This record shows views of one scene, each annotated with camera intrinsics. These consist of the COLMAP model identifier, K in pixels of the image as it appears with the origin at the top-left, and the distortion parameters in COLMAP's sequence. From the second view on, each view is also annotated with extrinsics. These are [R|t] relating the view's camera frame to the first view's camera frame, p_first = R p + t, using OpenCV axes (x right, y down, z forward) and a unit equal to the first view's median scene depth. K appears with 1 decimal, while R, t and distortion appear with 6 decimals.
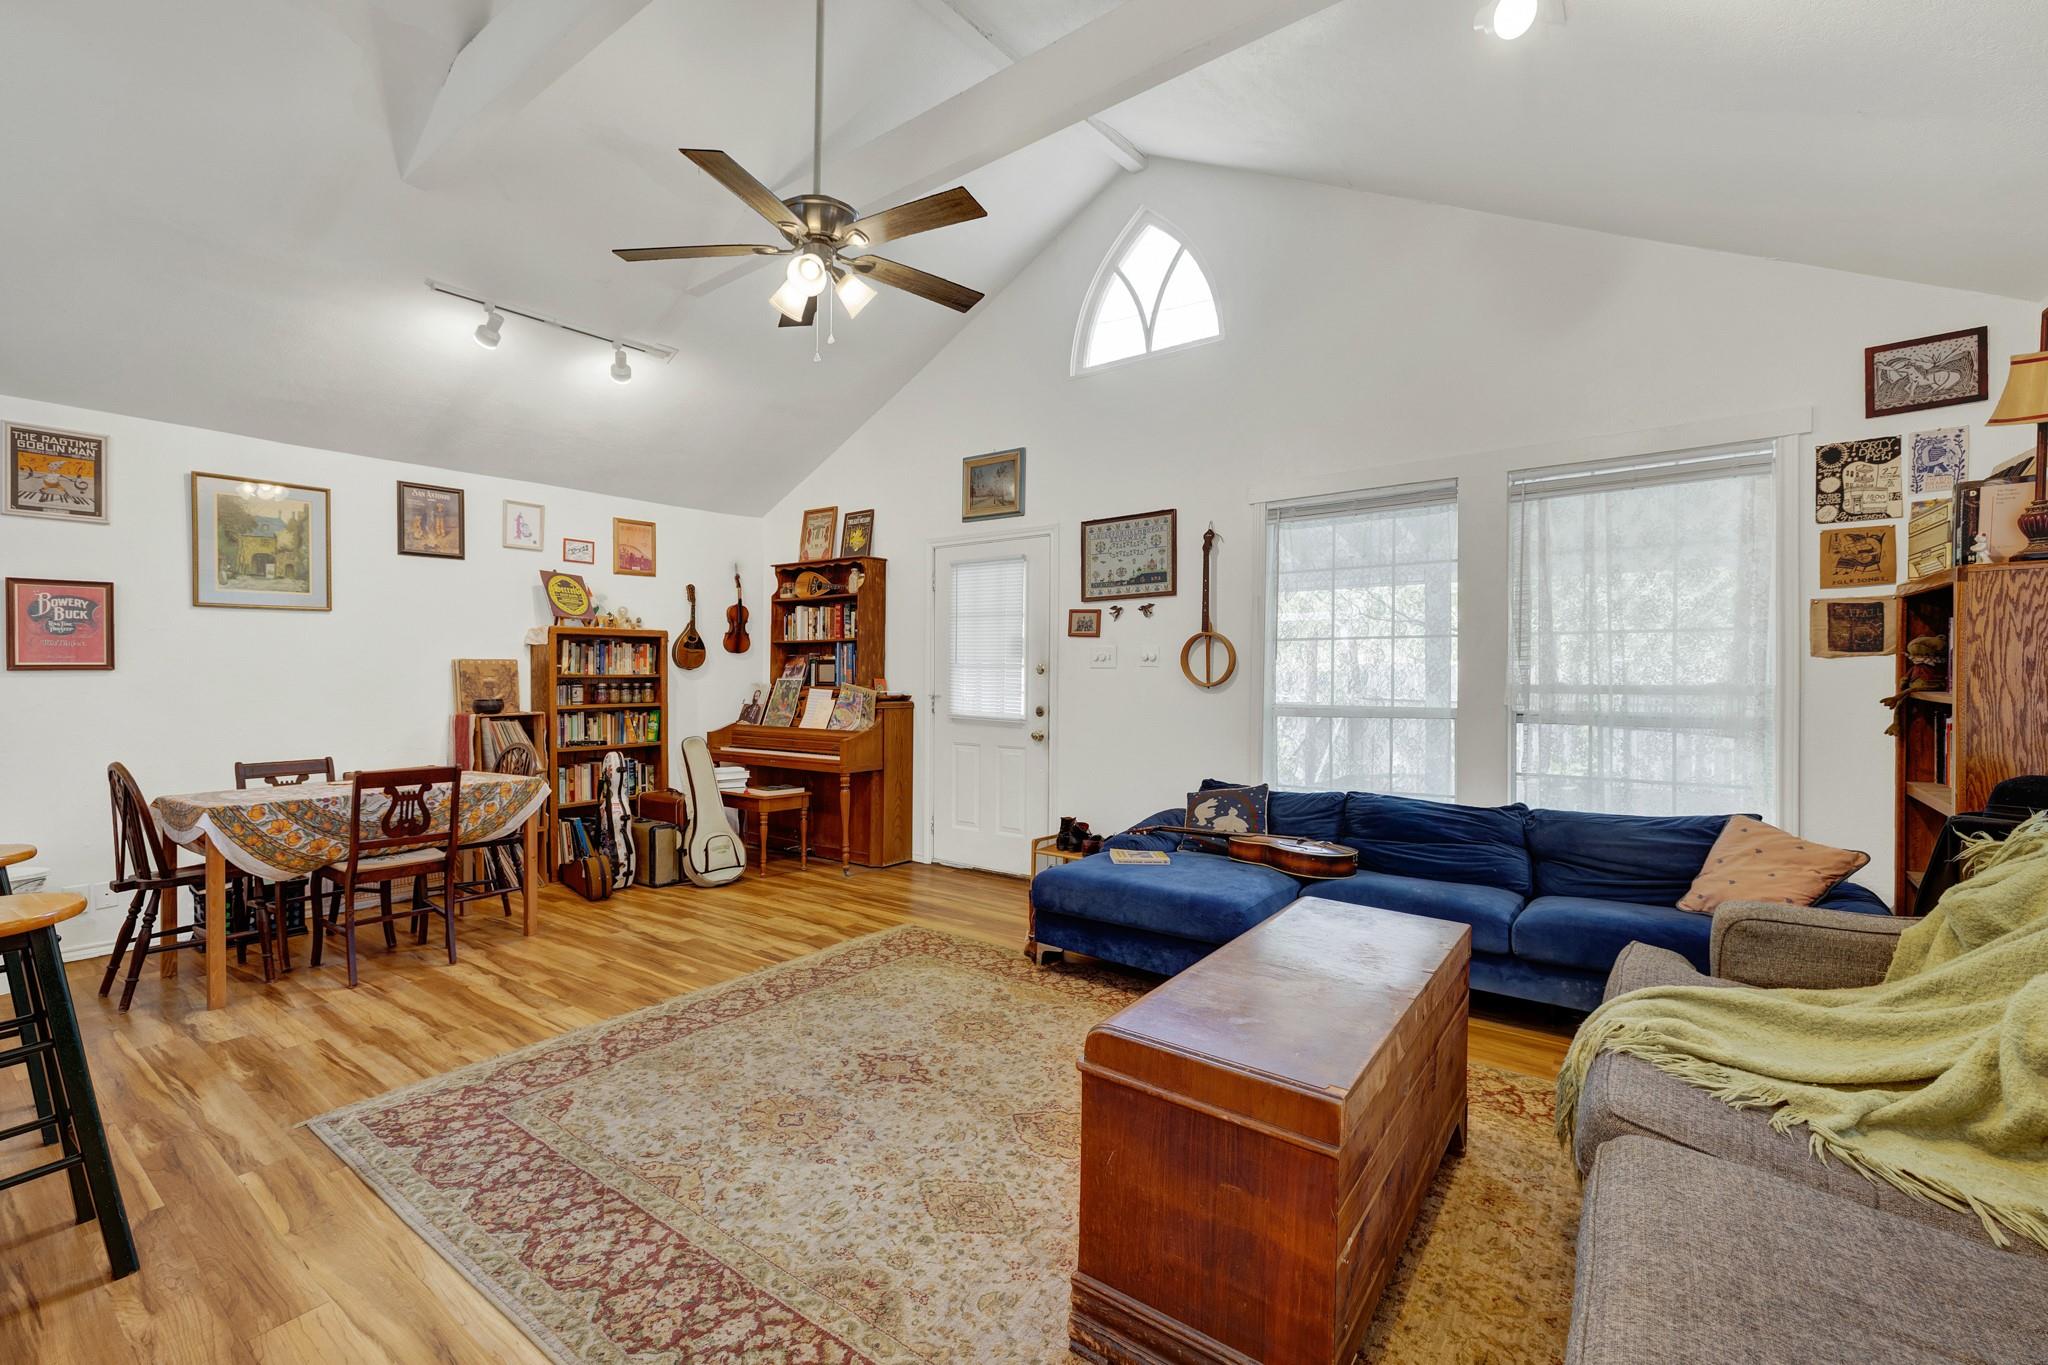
lens RADIAL K [[873.2, 0, 1006.2], [0, 873.2, 676.2], [0, 0, 1]] dist [0.000270, 0.000335]
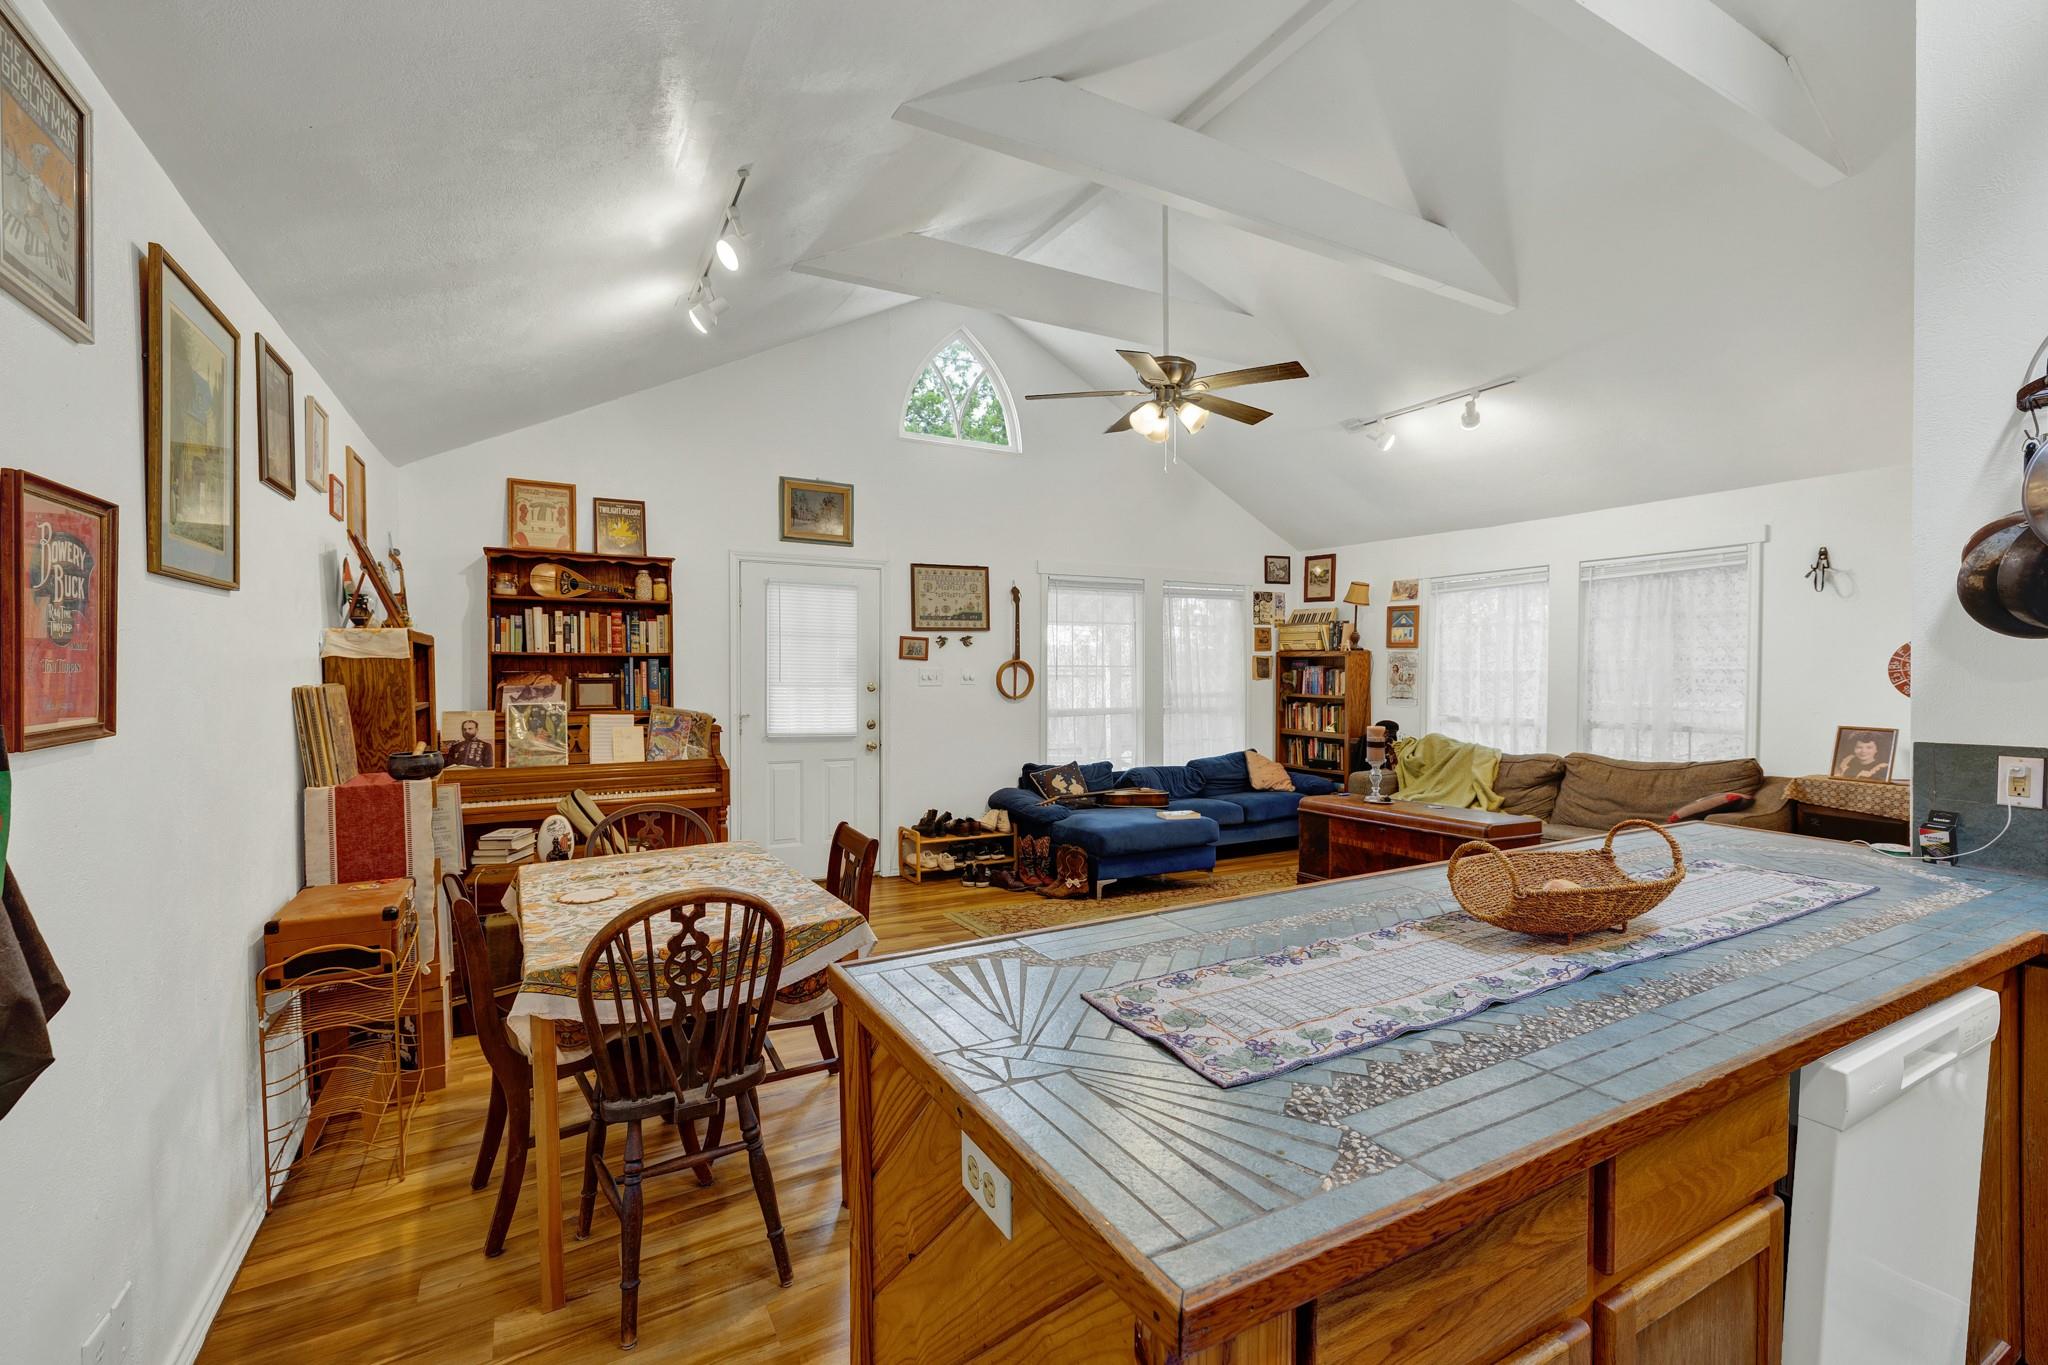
lens RADIAL K [[873.2, 0, 1004.4], [0, 873.2, 696.7], [0, 0, 1]] dist [0.000270, 0.000335]
pose [[0.413145, -0.027450, 0.910251, -0.973913], [0.002308, 0.999574, 0.029097, -0.030081], [-0.910662, -0.009921, 0.413033, 0.403285]]
